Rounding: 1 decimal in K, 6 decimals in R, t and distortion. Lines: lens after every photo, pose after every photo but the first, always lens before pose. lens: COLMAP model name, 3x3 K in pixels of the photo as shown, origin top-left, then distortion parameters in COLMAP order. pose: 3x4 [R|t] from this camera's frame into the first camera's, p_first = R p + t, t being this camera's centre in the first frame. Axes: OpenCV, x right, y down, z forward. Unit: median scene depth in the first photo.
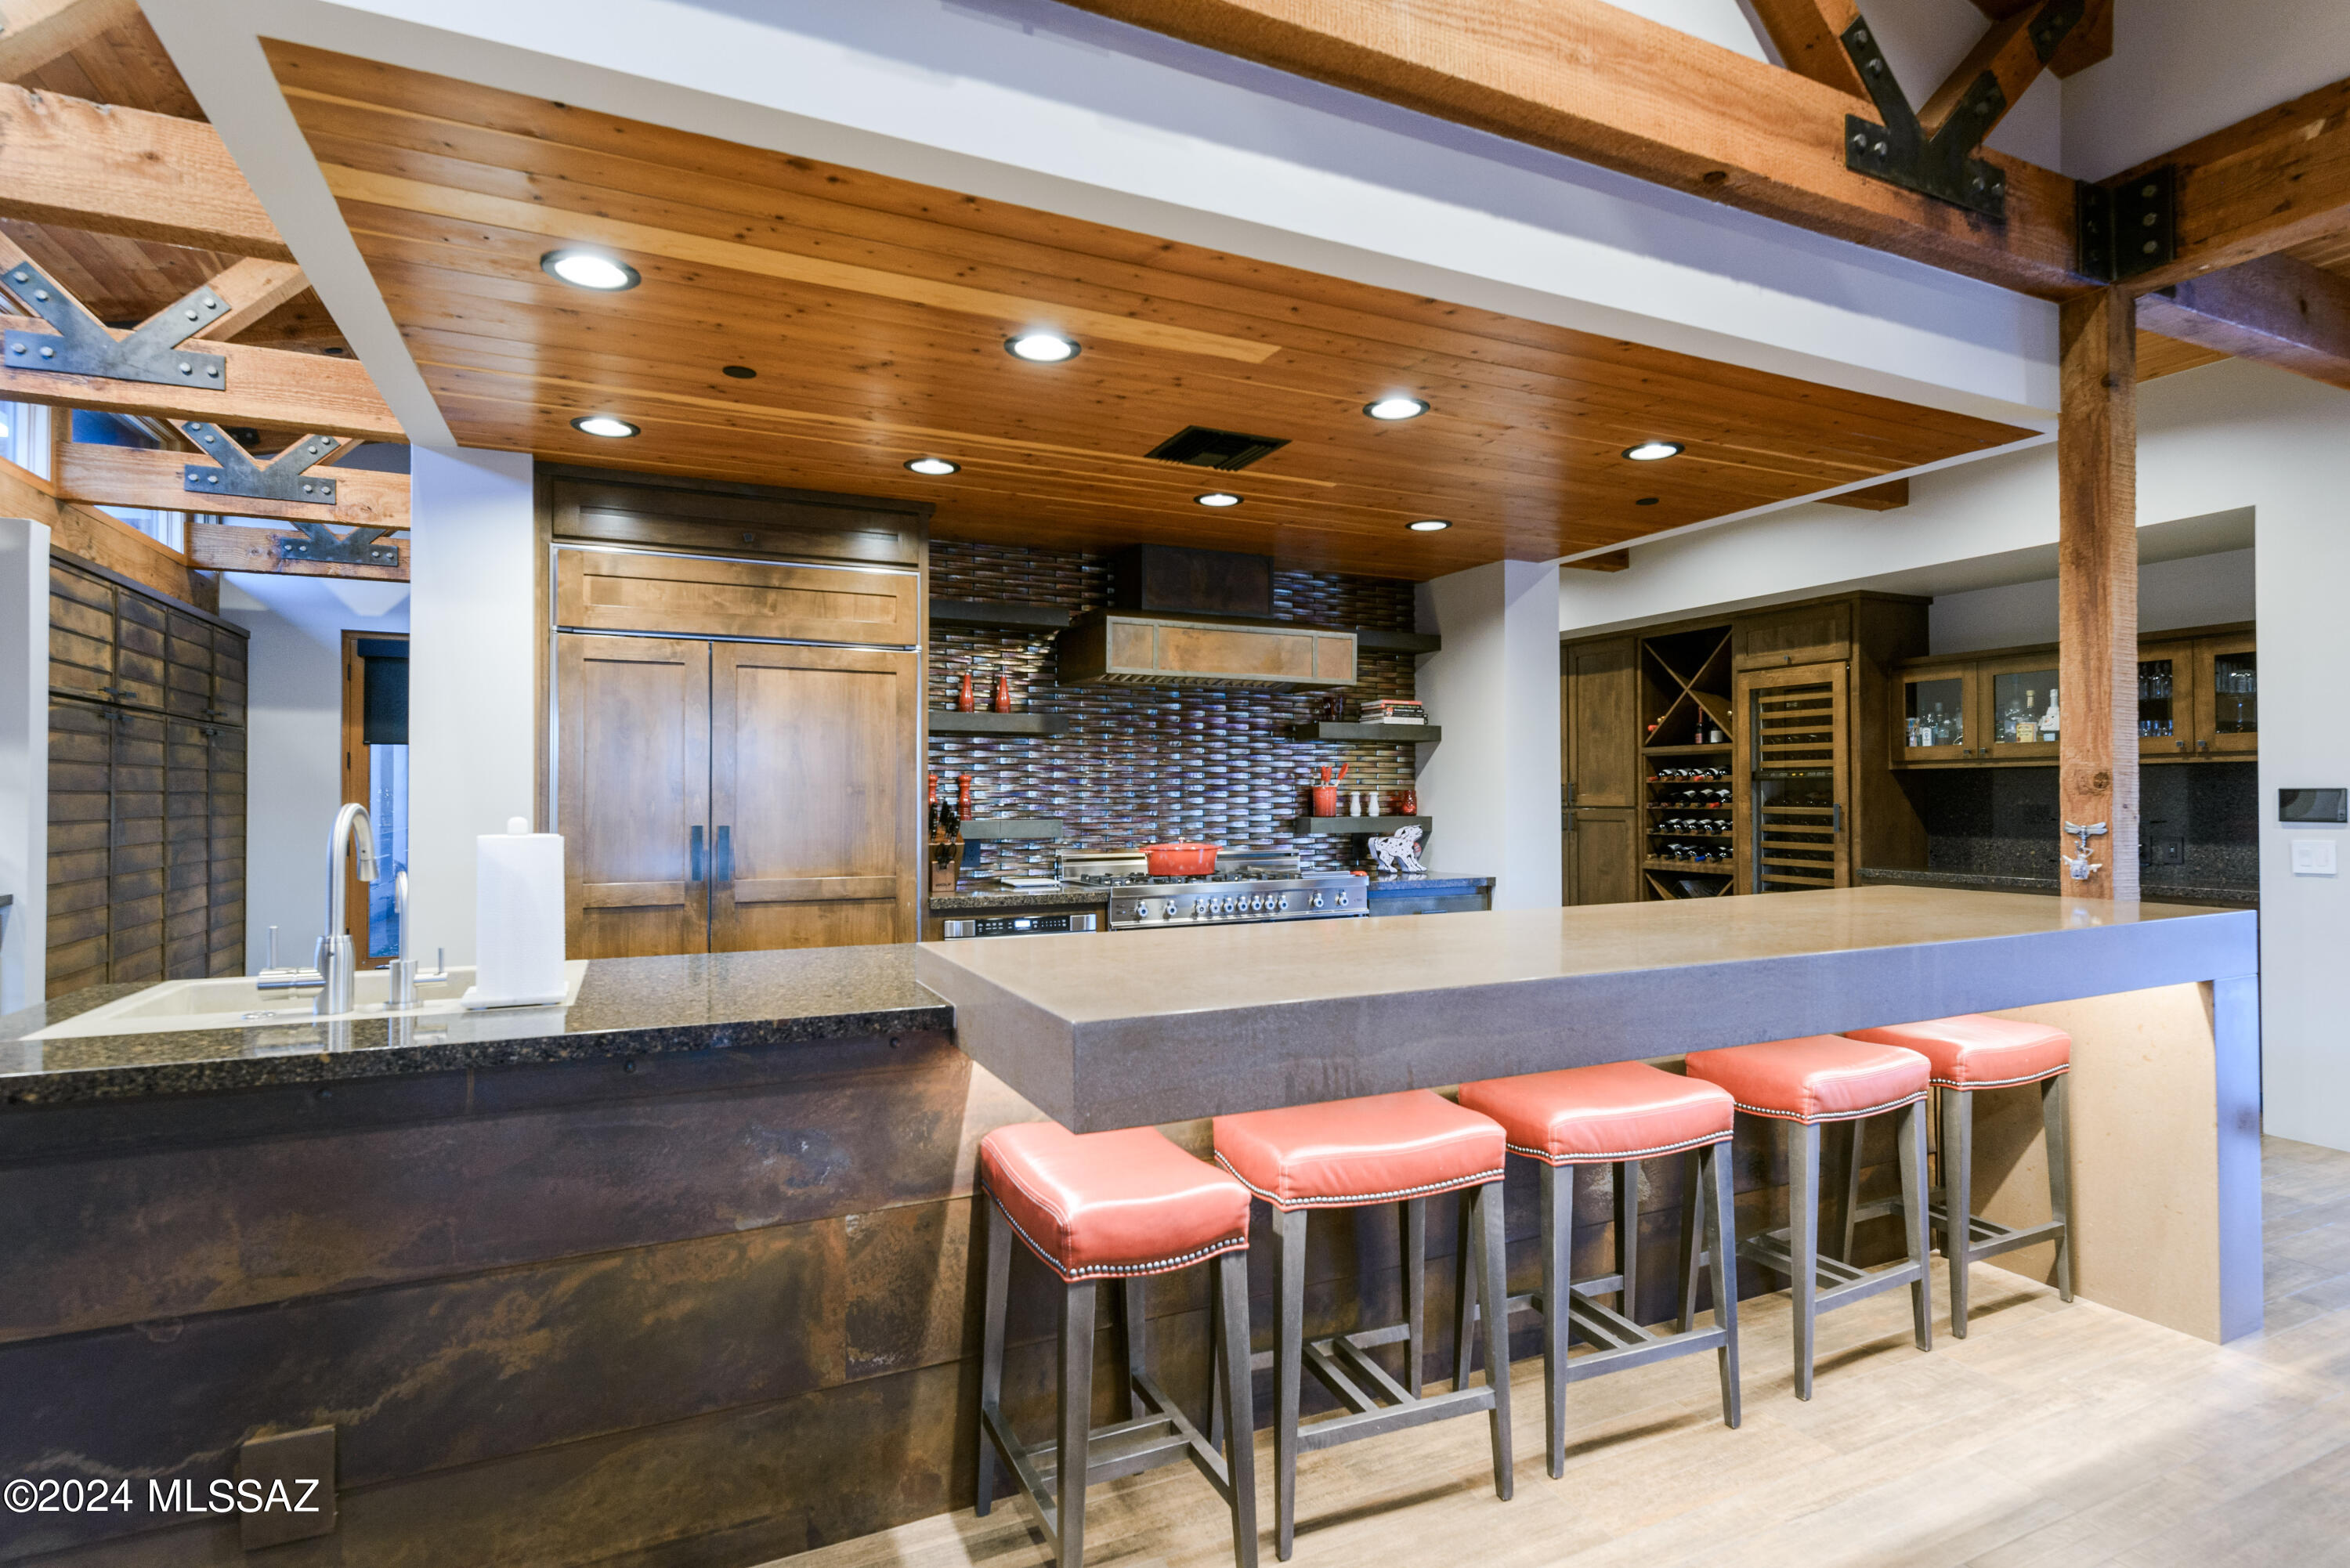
lens RADIAL K [[1173.9, 0, 1184.5], [0, 1173.9, 779.2], [0, 0, 1]] dist [-0.001851, -0.000165]
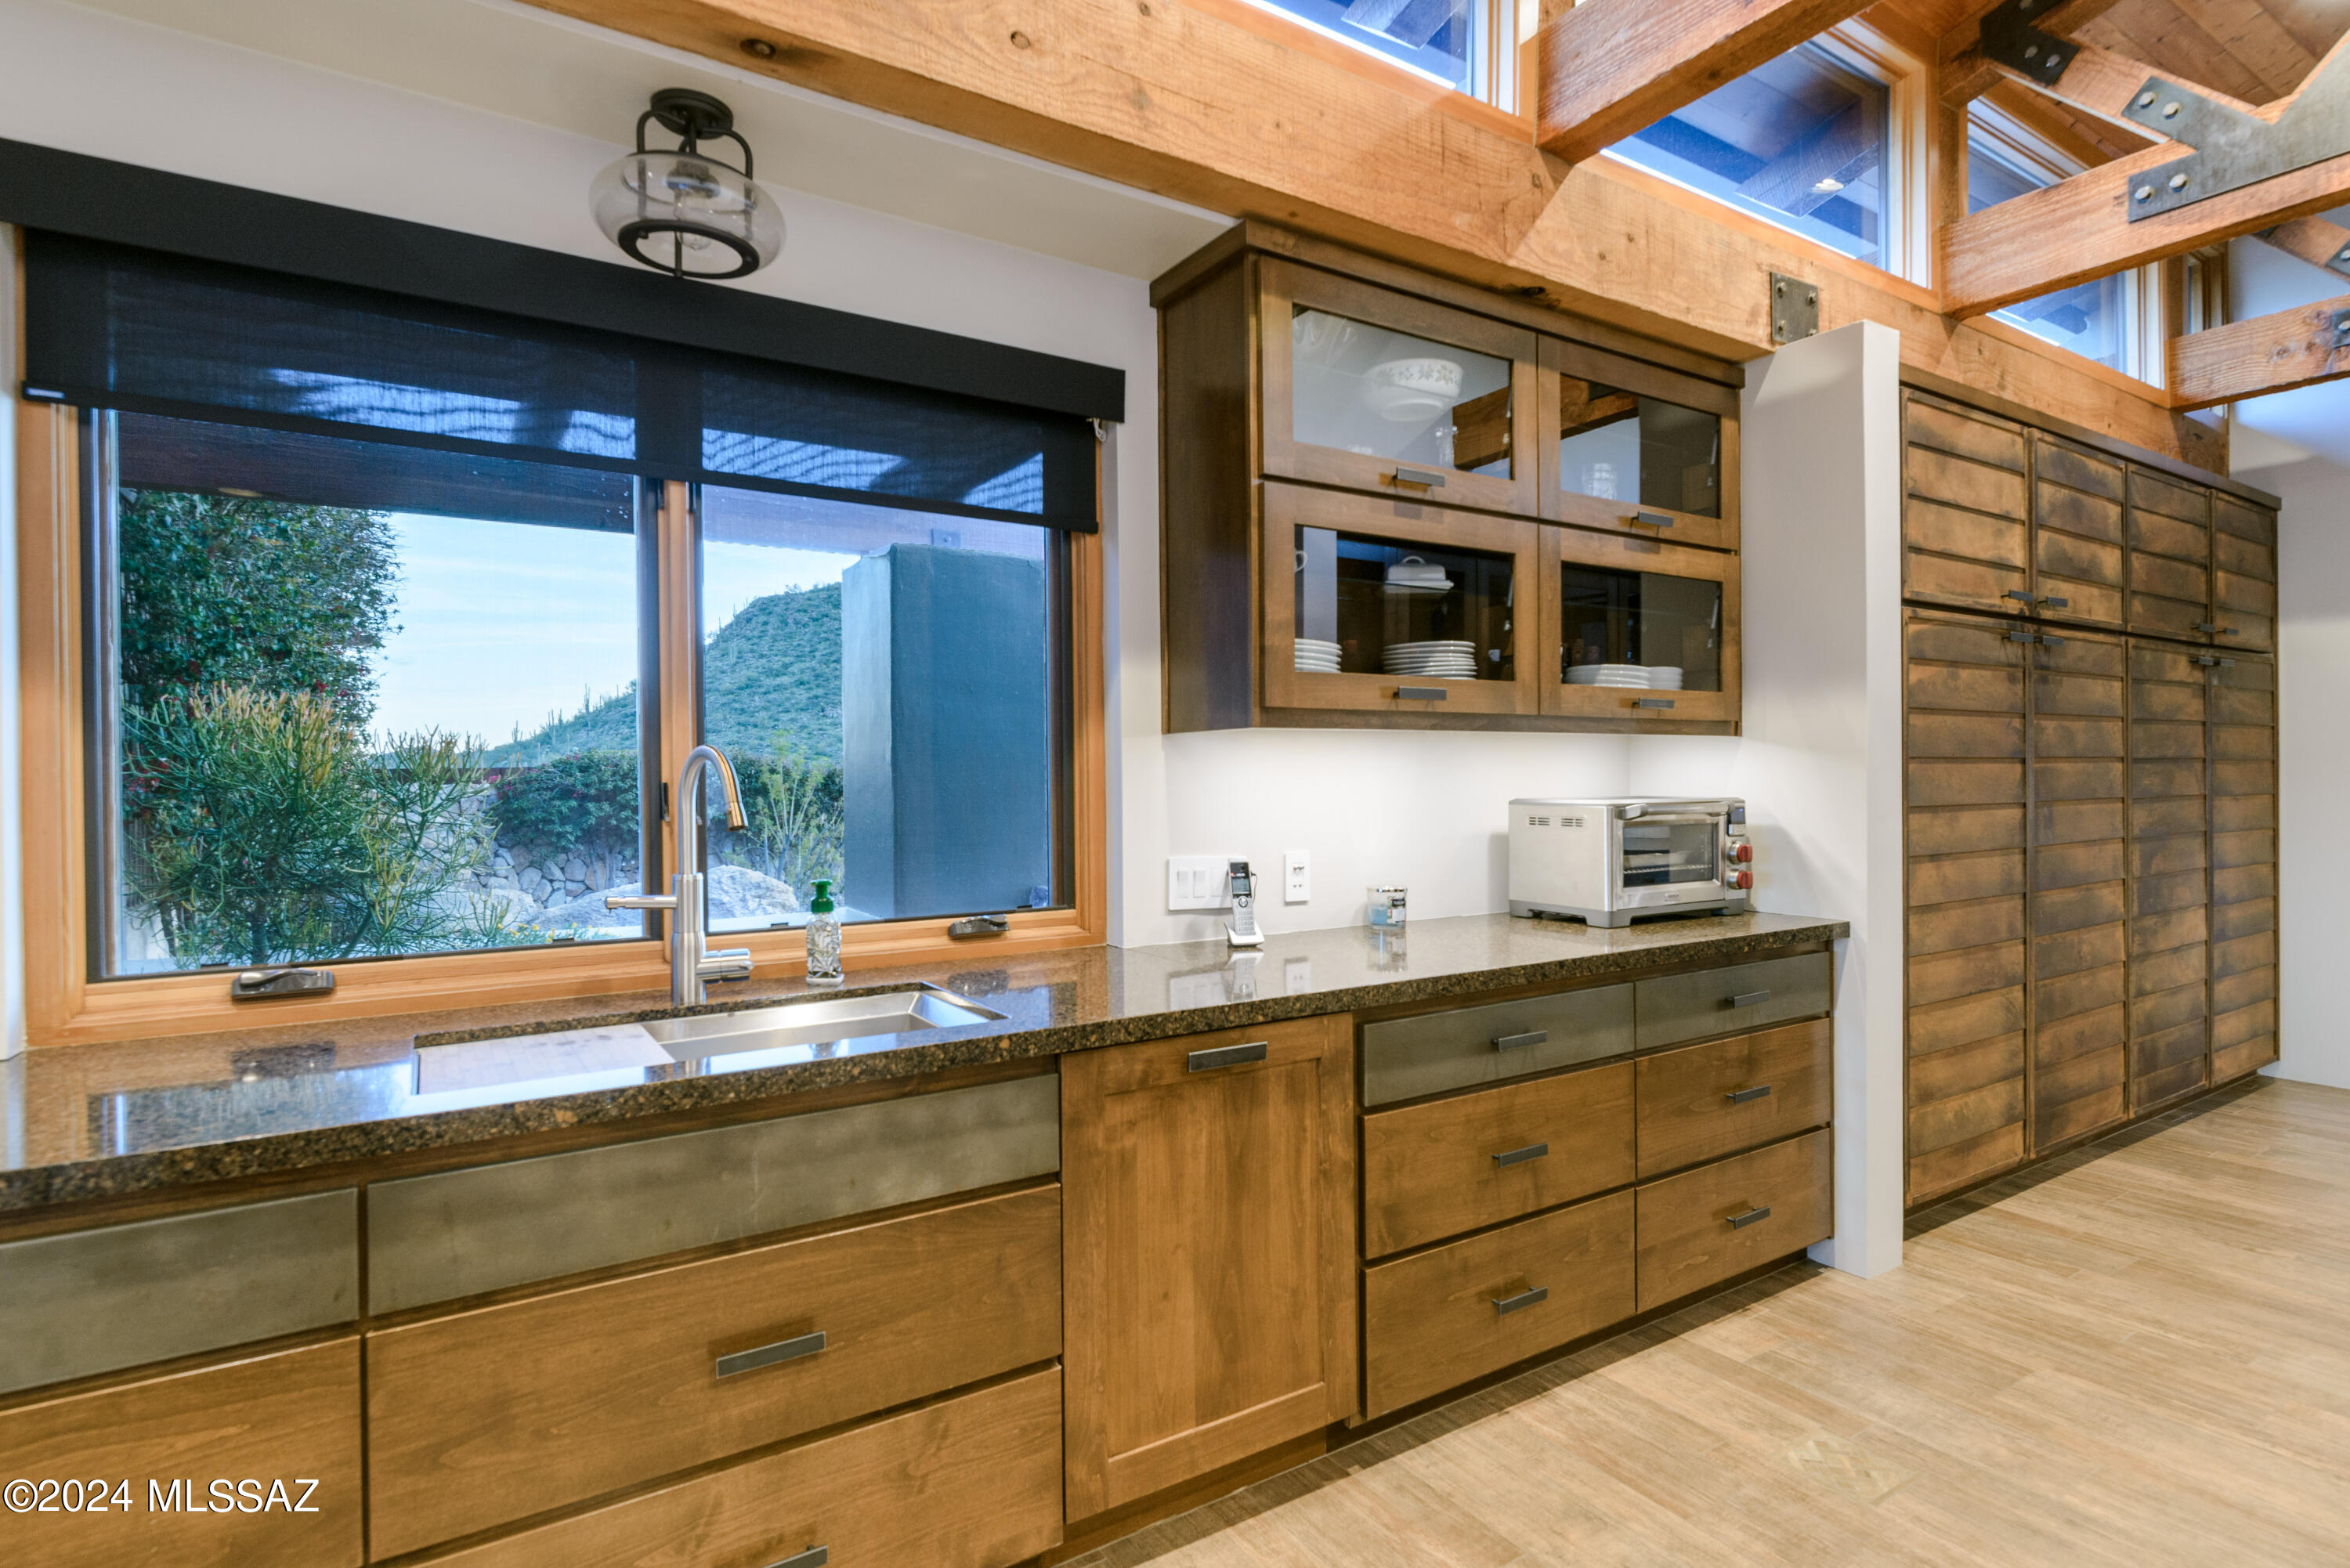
lens RADIAL K [[1173.9, 0, 1175.8], [0, 1173.9, 786.4], [0, 0, 1]] dist [-0.001851, -0.000165]
pose [[0.120373, 0.008464, -0.992693, -0.330466], [0.022933, 0.999673, 0.011305, 0.007707], [0.992464, -0.024127, 0.120140, 0.449505]]
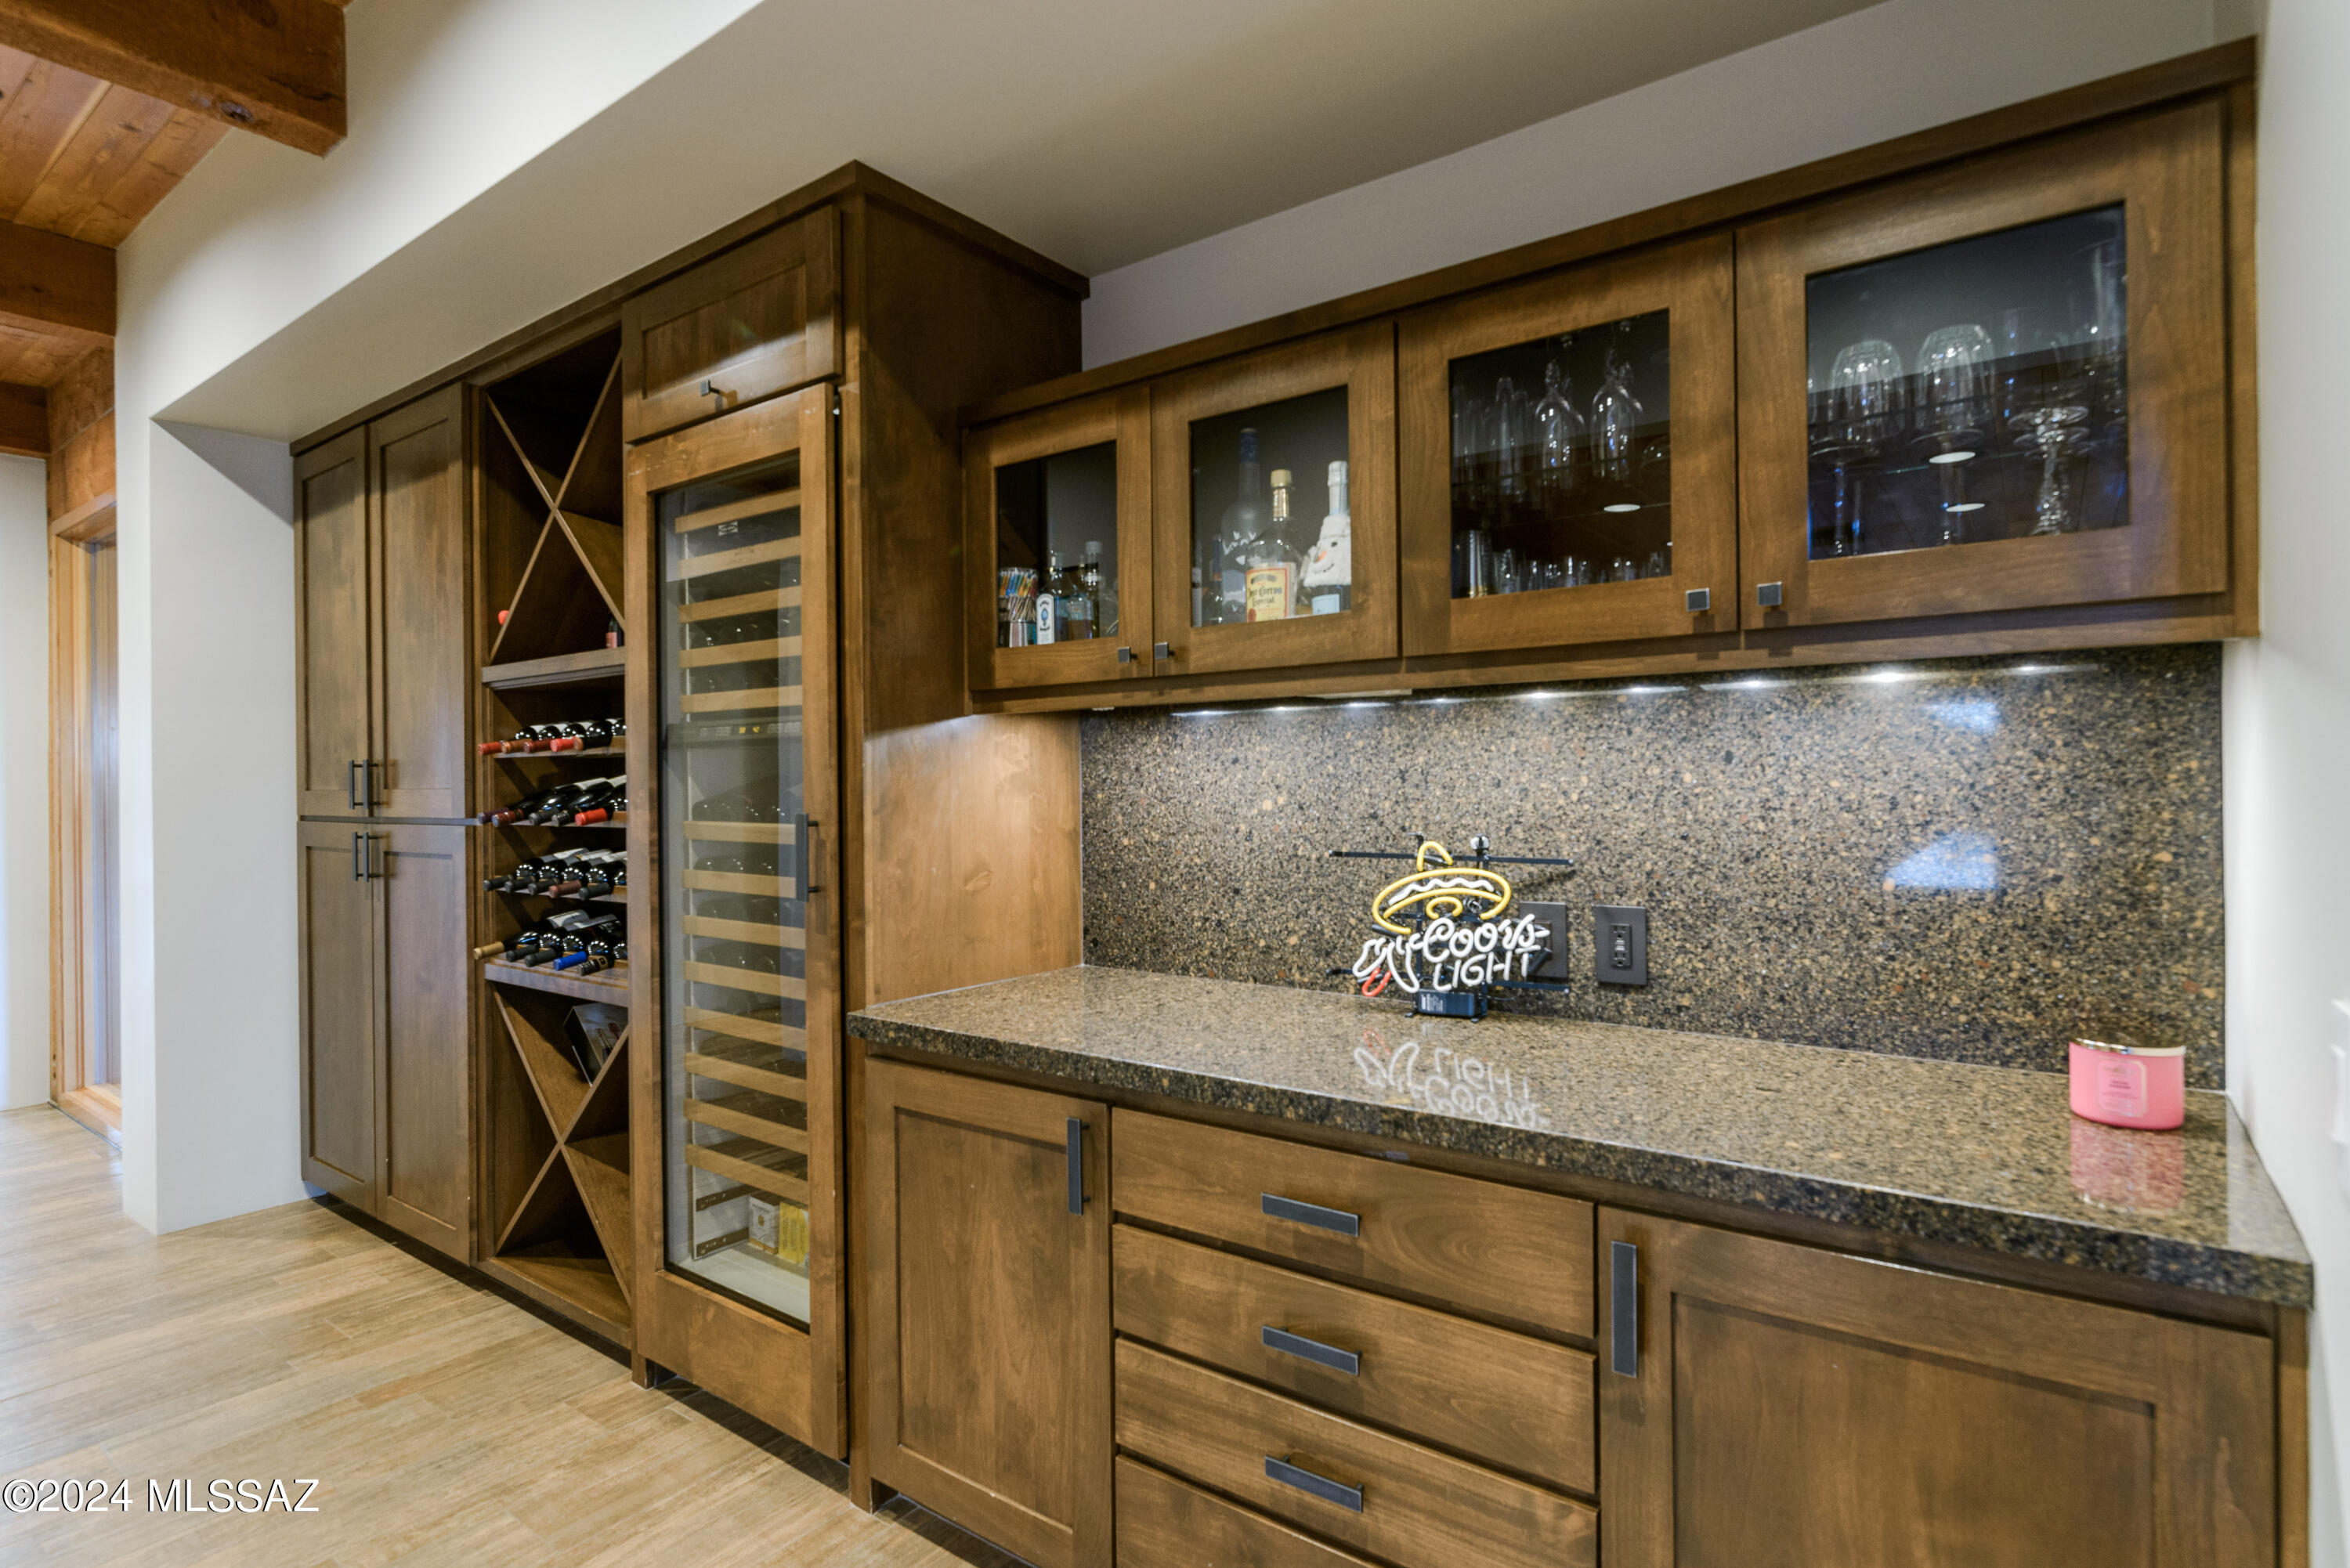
lens RADIAL K [[1173.9, 0, 1186.5], [0, 1173.9, 782.8], [0, 0, 1]] dist [-0.001851, -0.000165]
pose [[0.880388, -0.009331, 0.474162, 0.524373], [0.003395, 0.999905, 0.013373, 0.008294], [-0.474242, -0.010164, 0.880336, 0.699216]]
